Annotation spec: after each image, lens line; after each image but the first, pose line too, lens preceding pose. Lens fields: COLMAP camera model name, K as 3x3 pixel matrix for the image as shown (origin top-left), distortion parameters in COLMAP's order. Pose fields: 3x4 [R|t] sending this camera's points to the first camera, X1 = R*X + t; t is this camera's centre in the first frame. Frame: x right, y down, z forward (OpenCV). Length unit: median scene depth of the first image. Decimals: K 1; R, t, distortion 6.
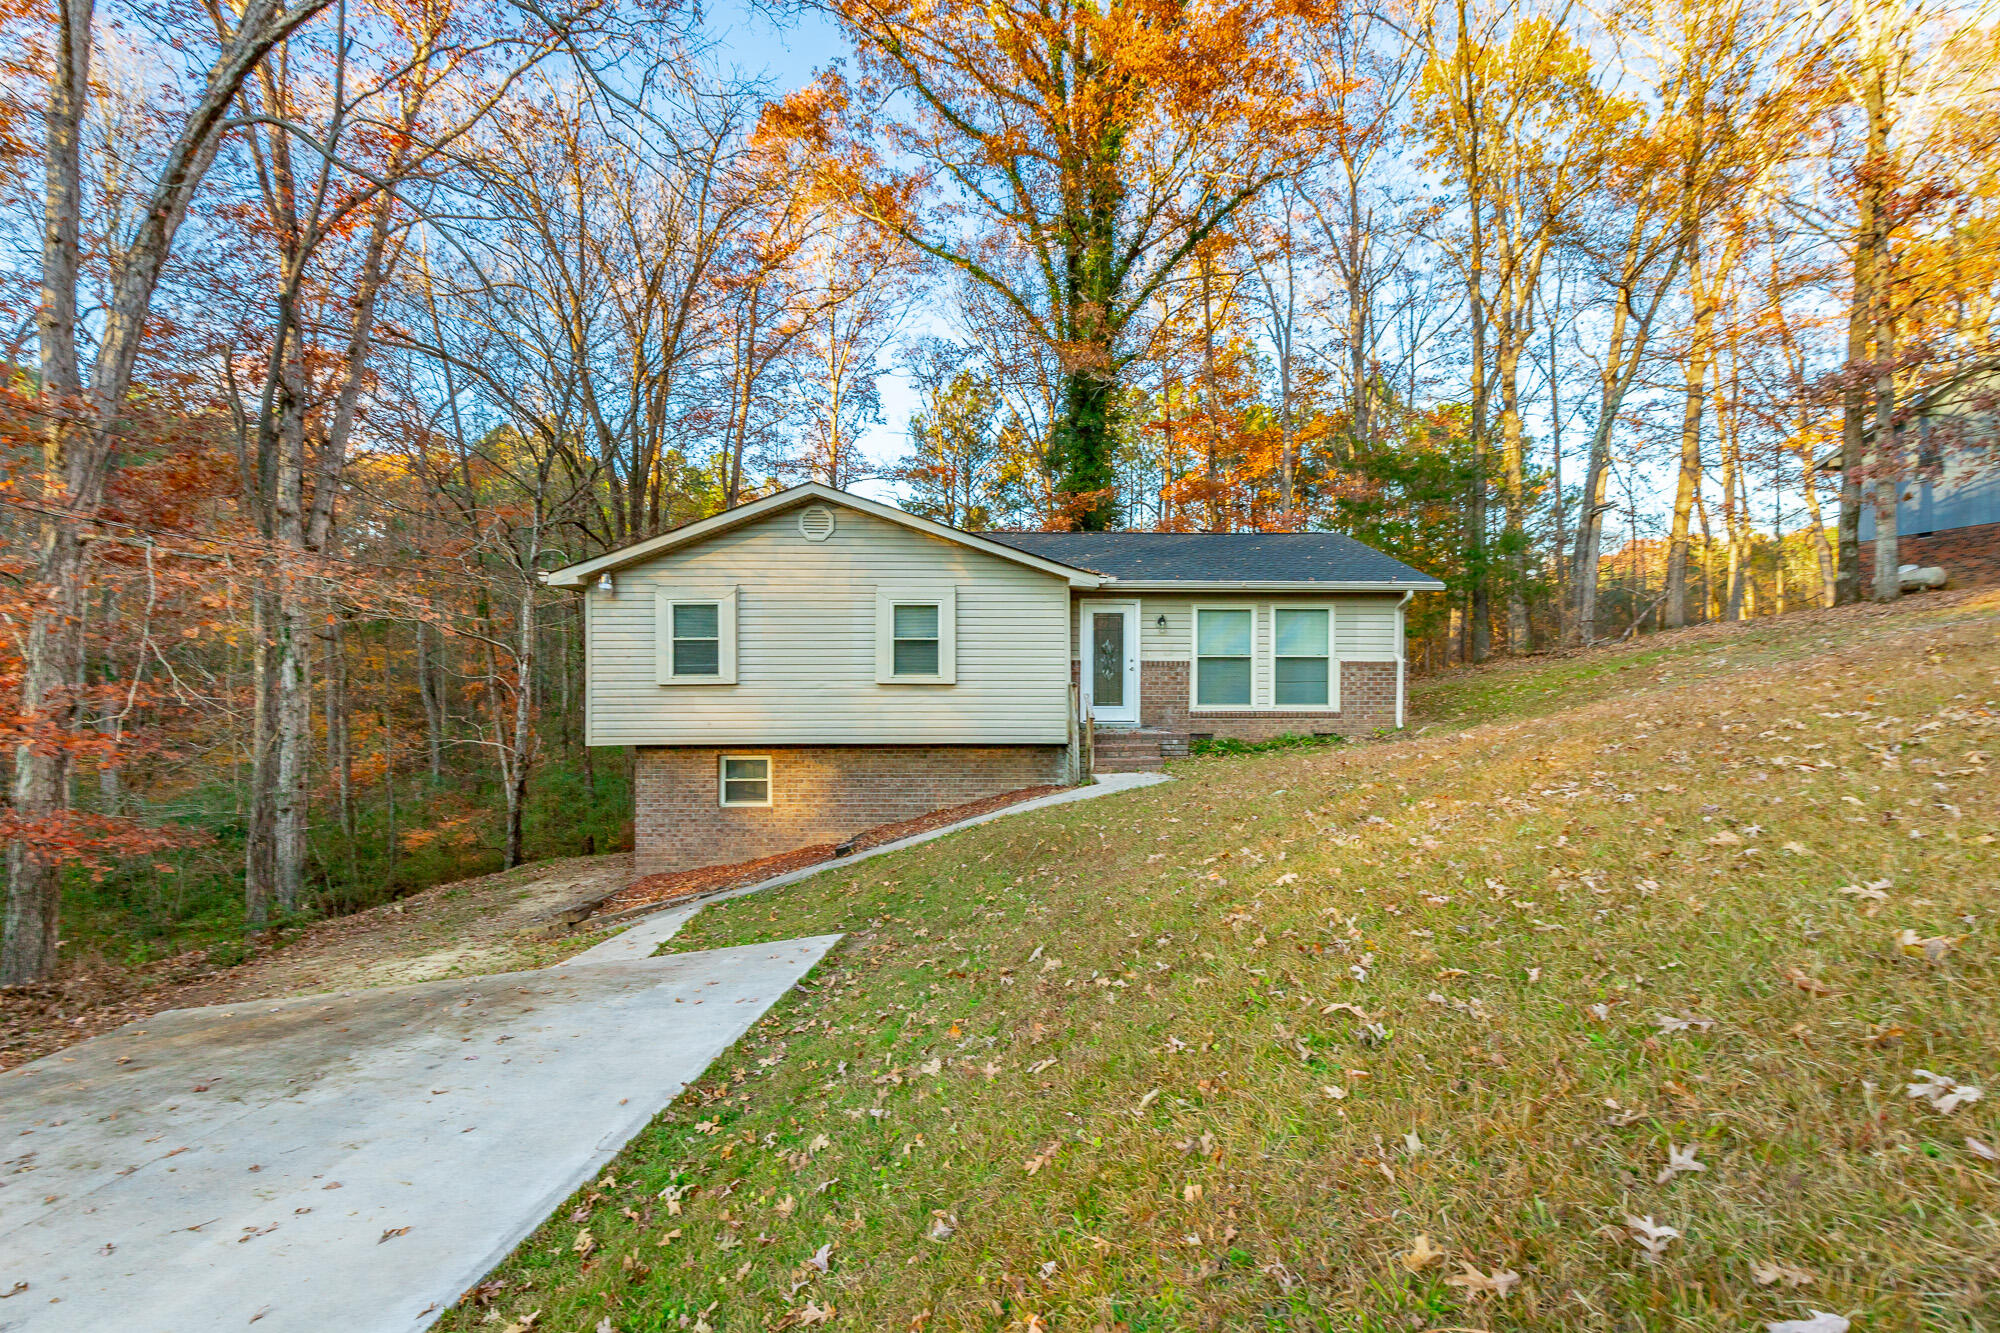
lens RADIAL K [[913.5, 0, 975.6], [0, 913.5, 679.1], [0, 0, 1]] dist [0.003848, 0.000525]
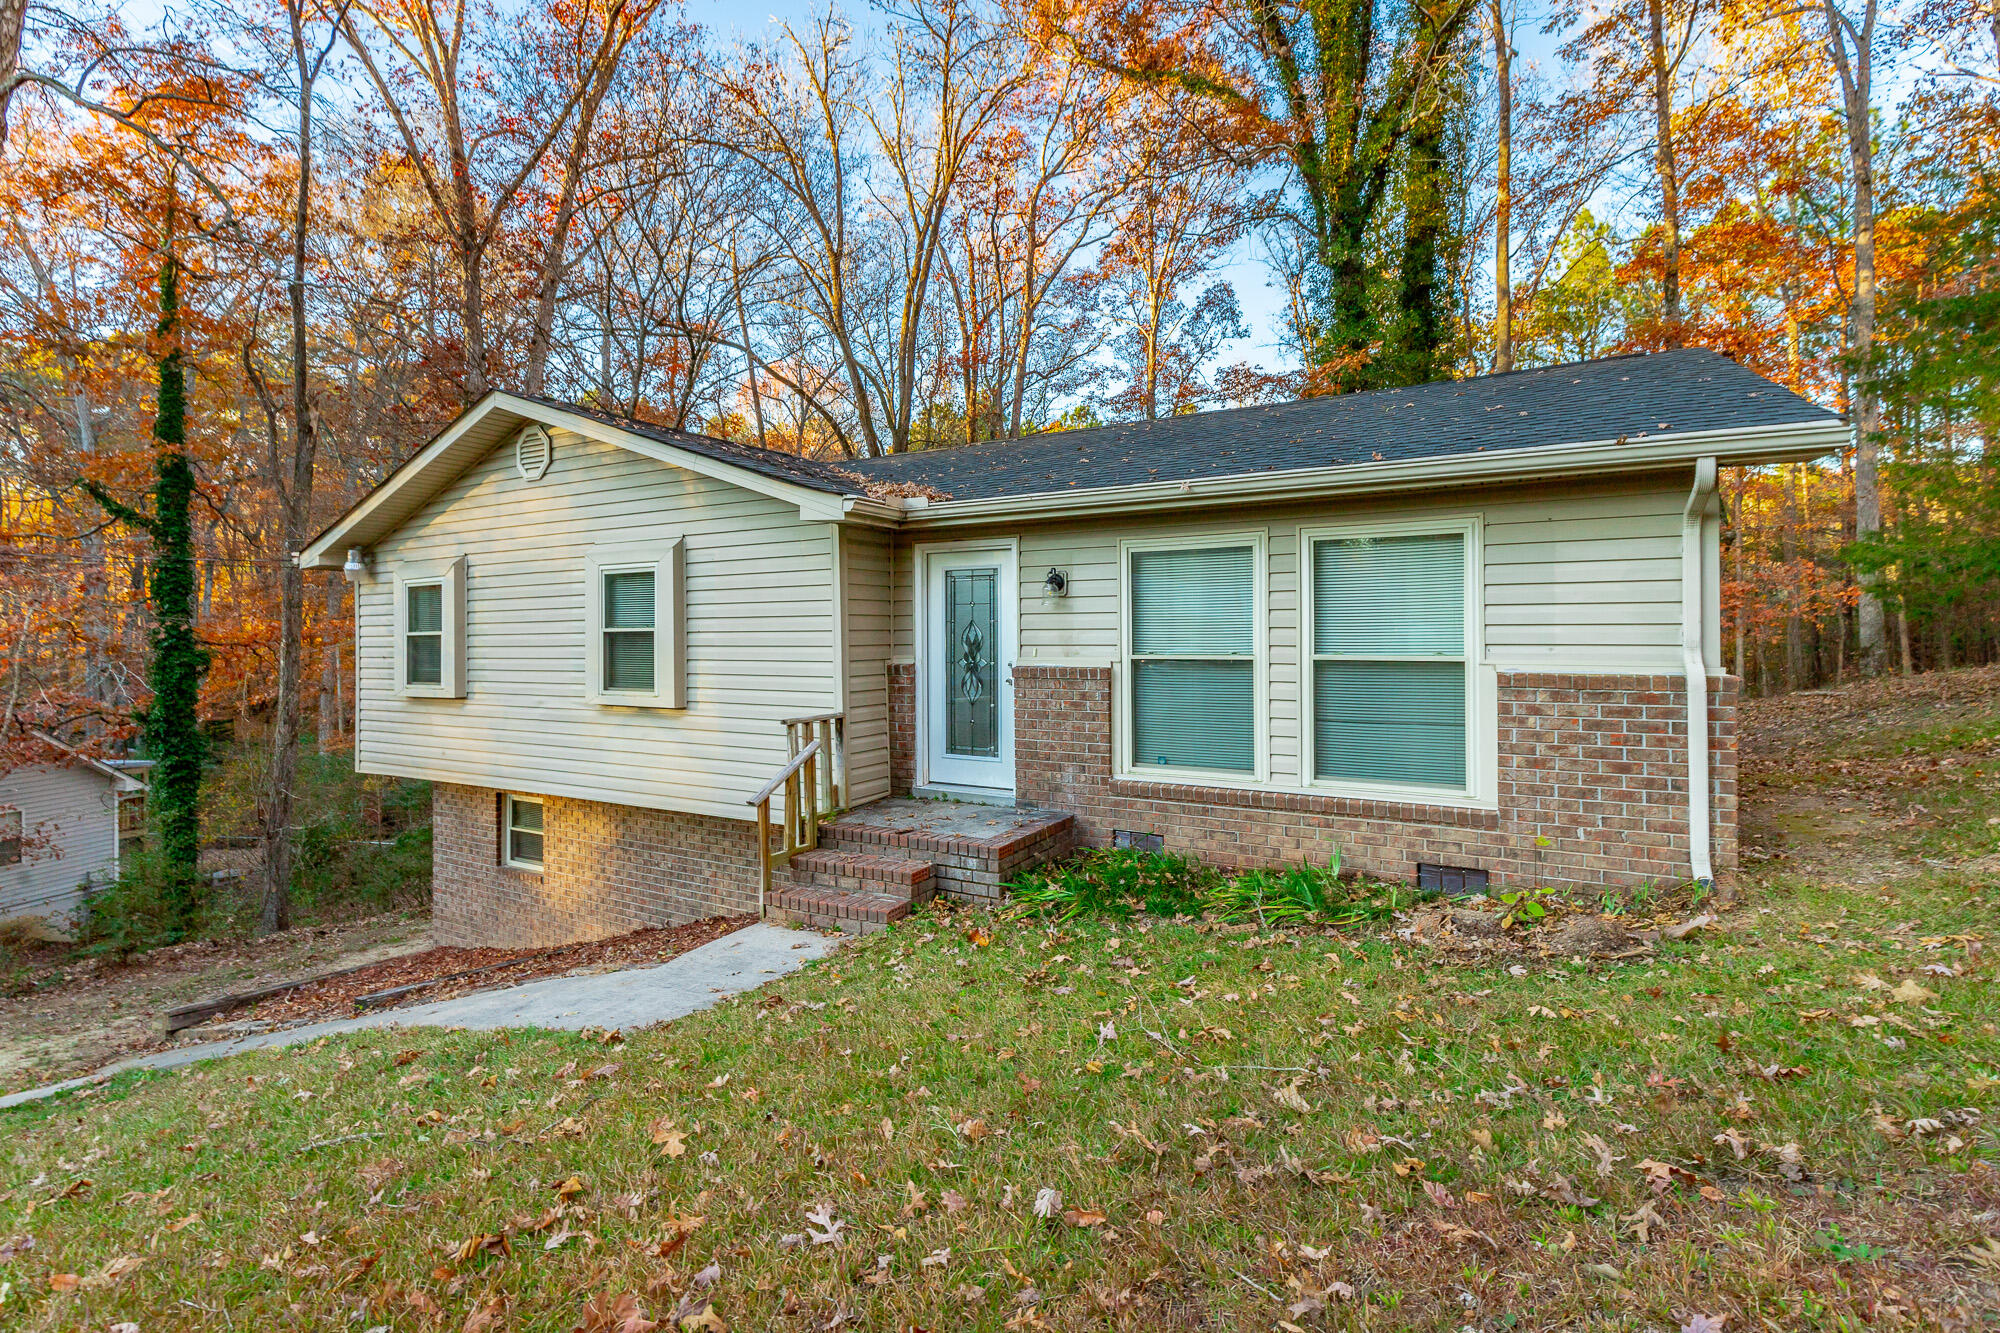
lens RADIAL K [[902.3, 0, 1009.1], [0, 902.3, 628.0], [0, 0, 1]] dist [0.008582, -0.000071]
pose [[0.854351, -0.011491, -0.519570, 0.424449], [0.008359, 0.999930, -0.008371, -0.036492], [0.519630, 0.002809, 0.854387, 0.595009]]
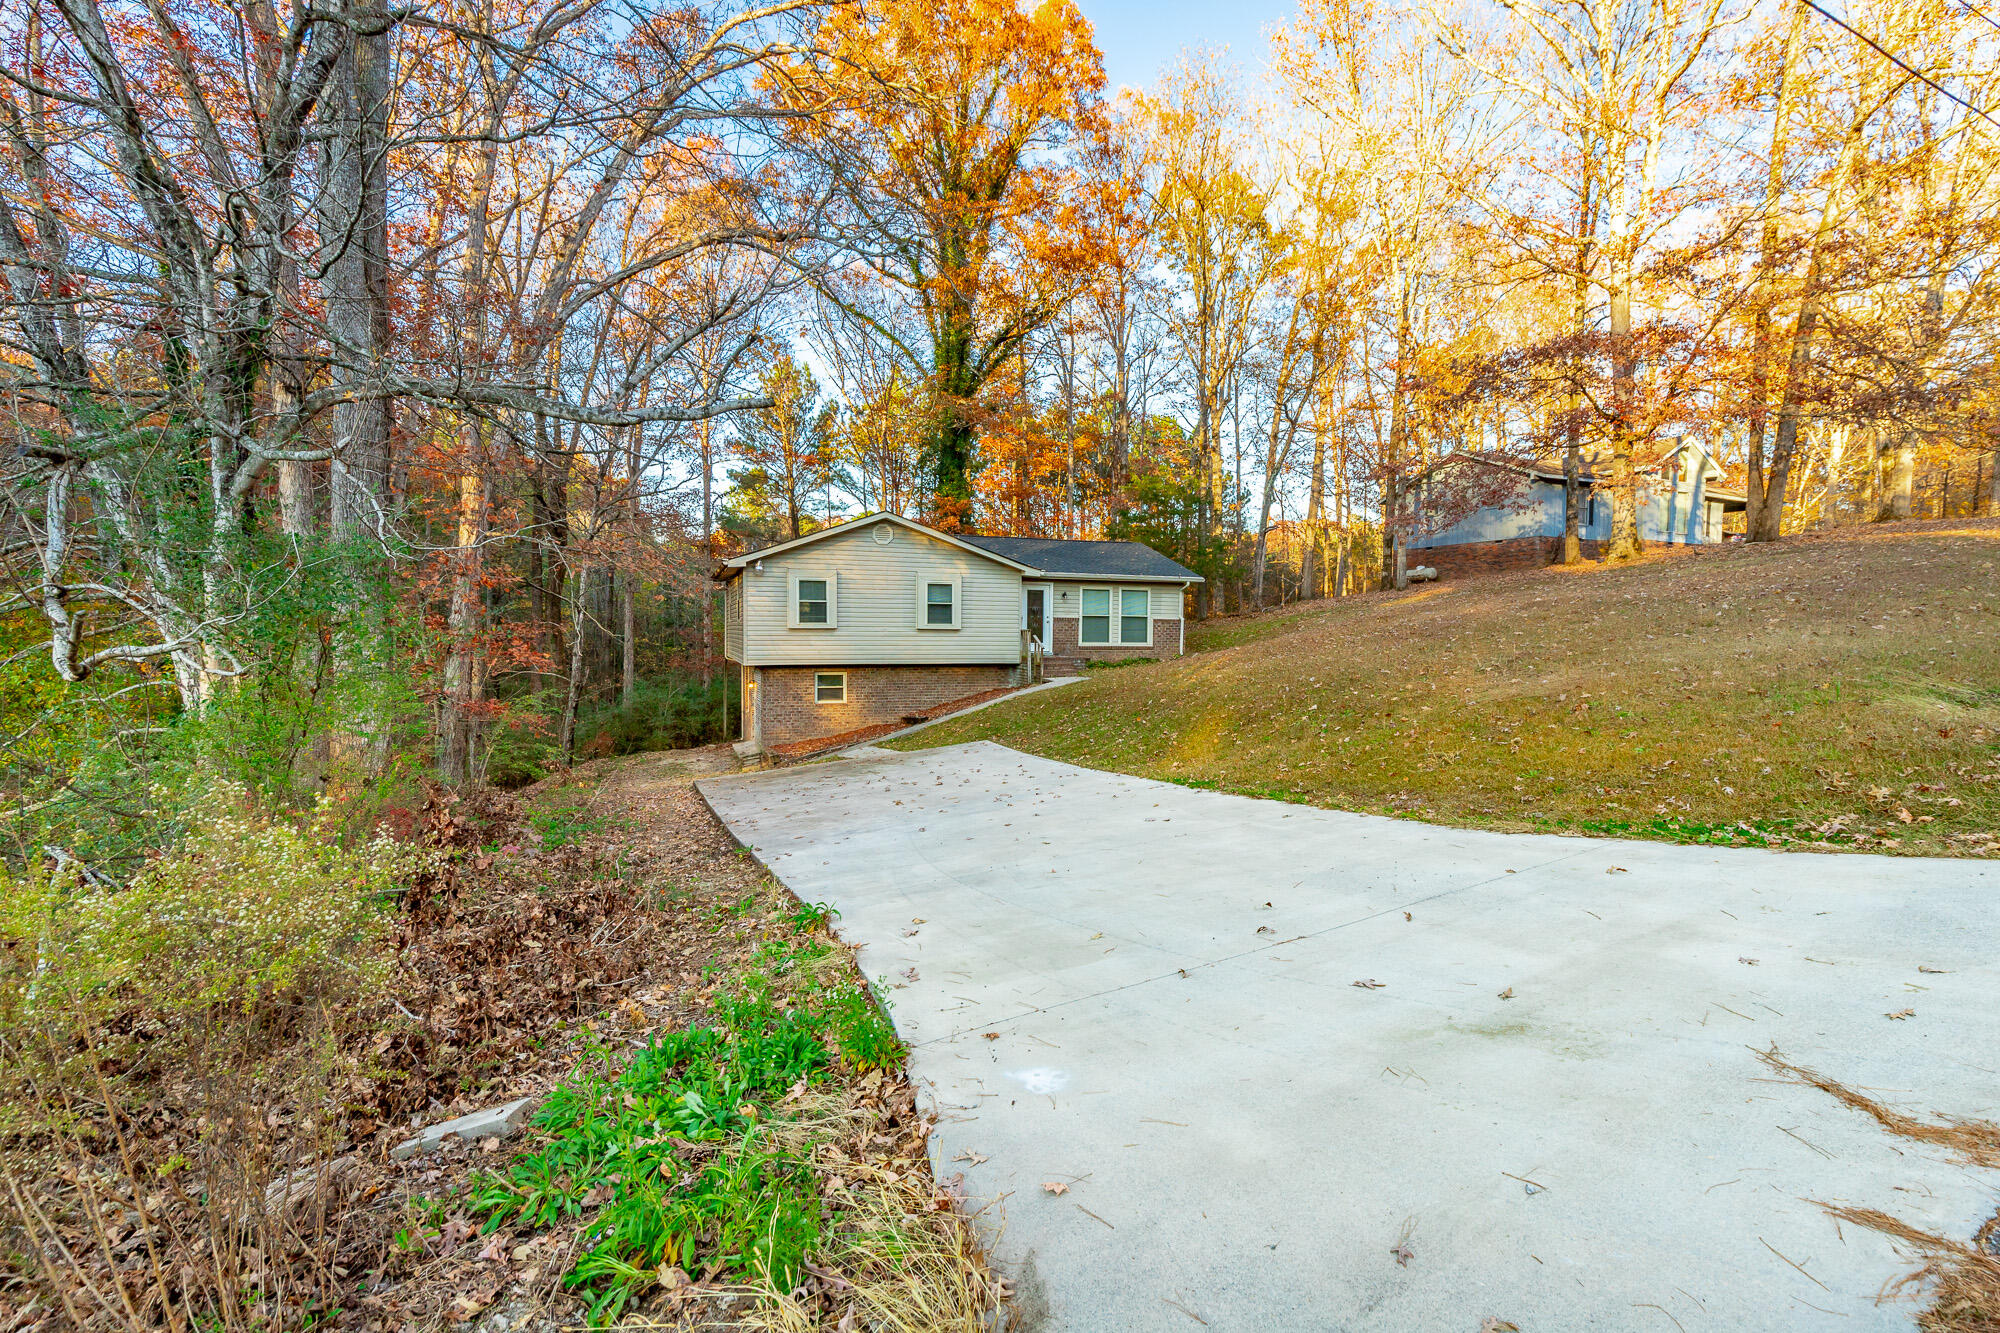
lens RADIAL K [[898.2, 0, 1000.9], [0, 898.2, 656.8], [0, 0, 1]] dist [0.002534, 0.000671]
pose [[0.947794, -0.002204, 0.318875, -0.473950], [-0.006675, 0.999620, 0.026749, 0.010248], [-0.318813, -0.027481, 0.947419, -0.625154]]
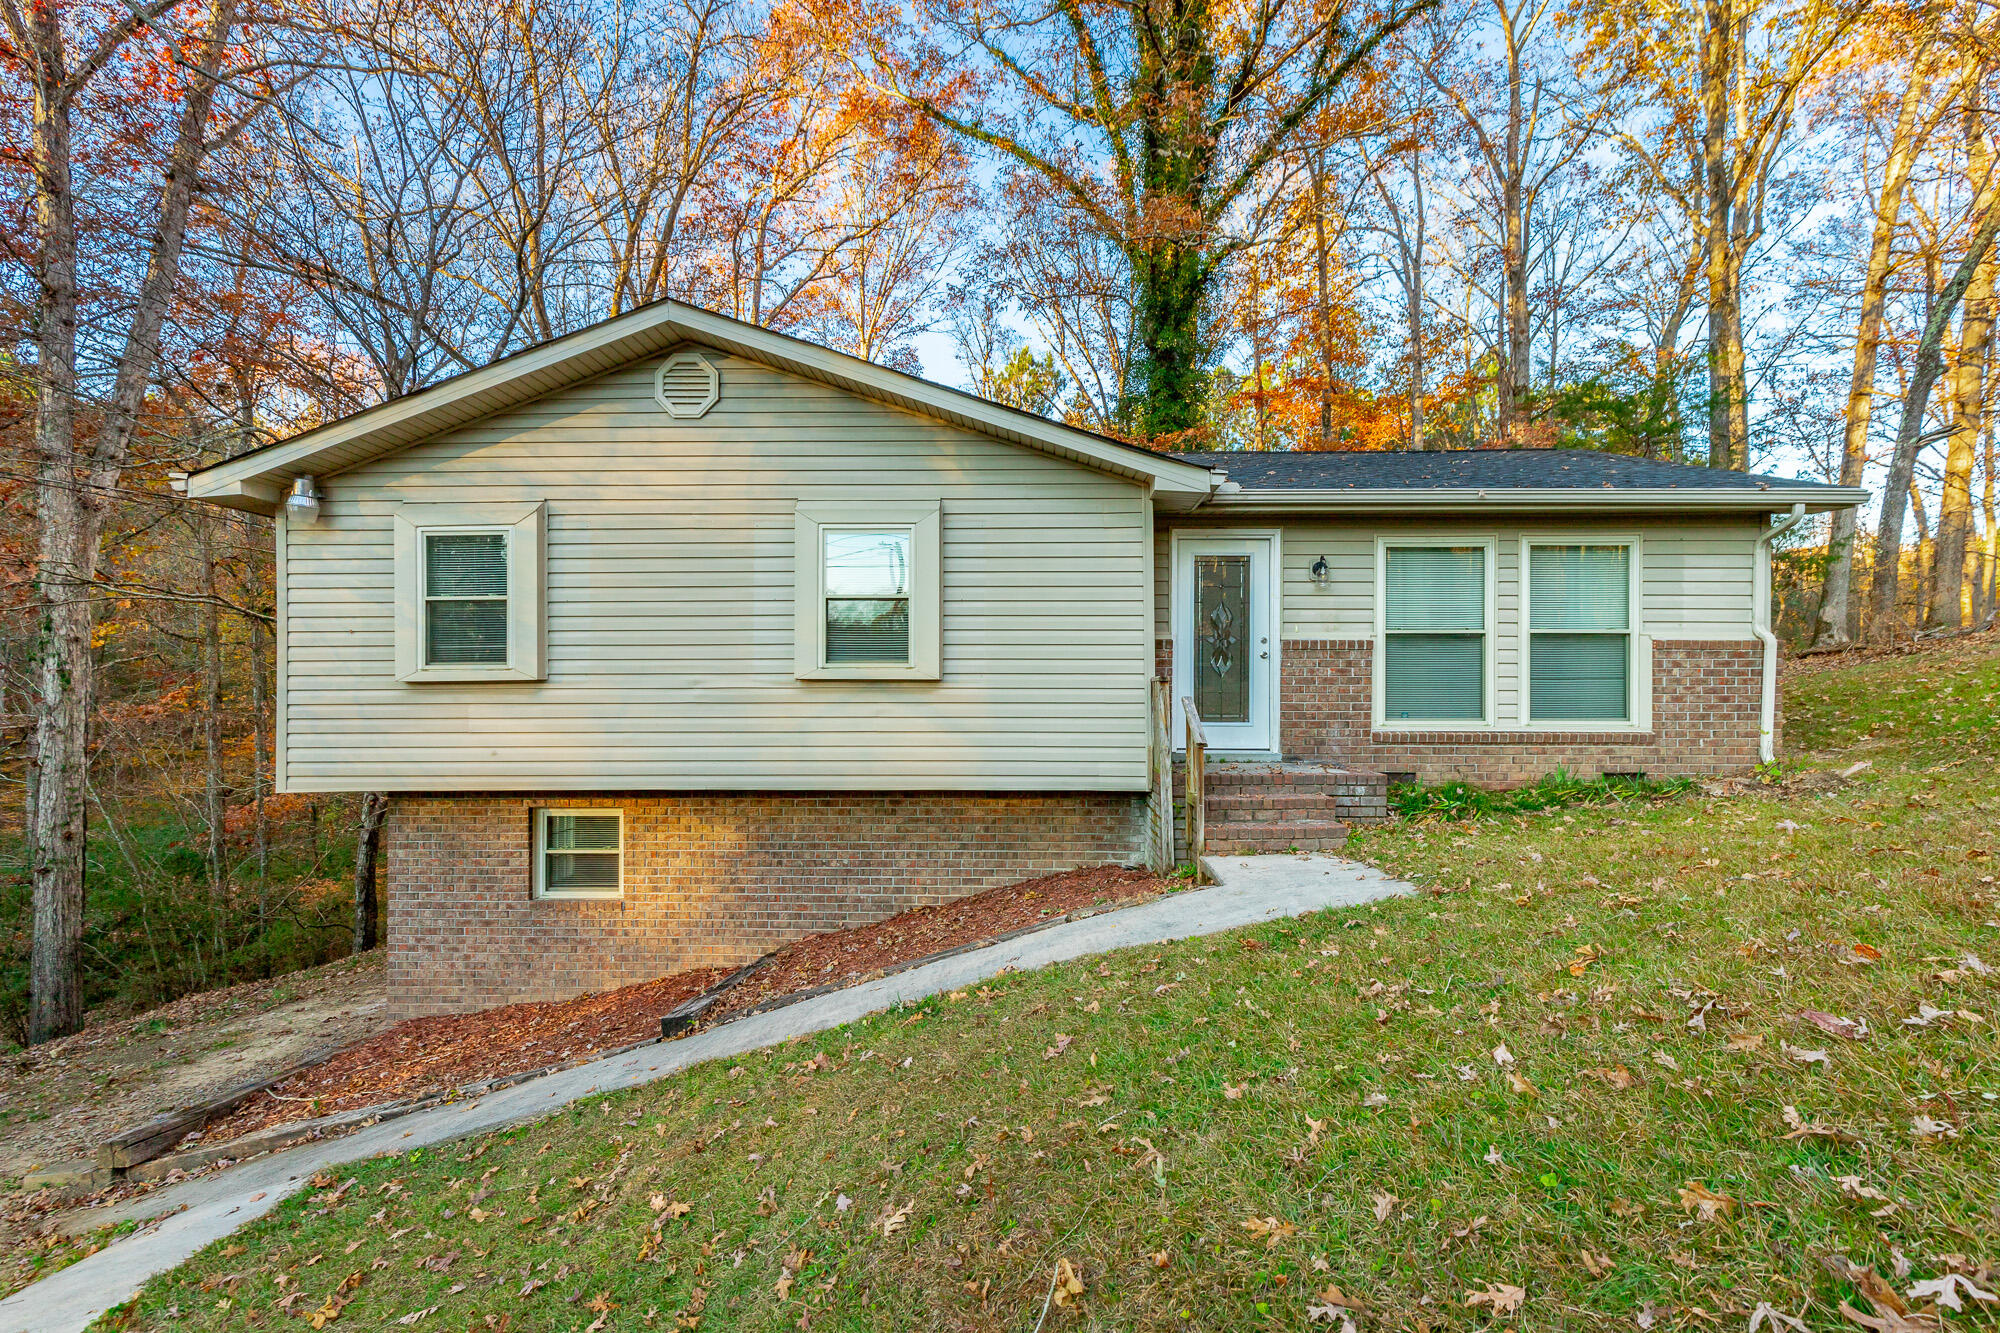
lens RADIAL K [[919.0, 0, 1001.9], [0, 919.0, 702.1], [0, 0, 1]] dist [0.007432, -0.000233]
pose [[0.998856, -0.000633, -0.047811, 0.038102], [0.000539, 0.999998, -0.001975, 0.018317], [0.047812, 0.001947, 0.998854, 0.436667]]
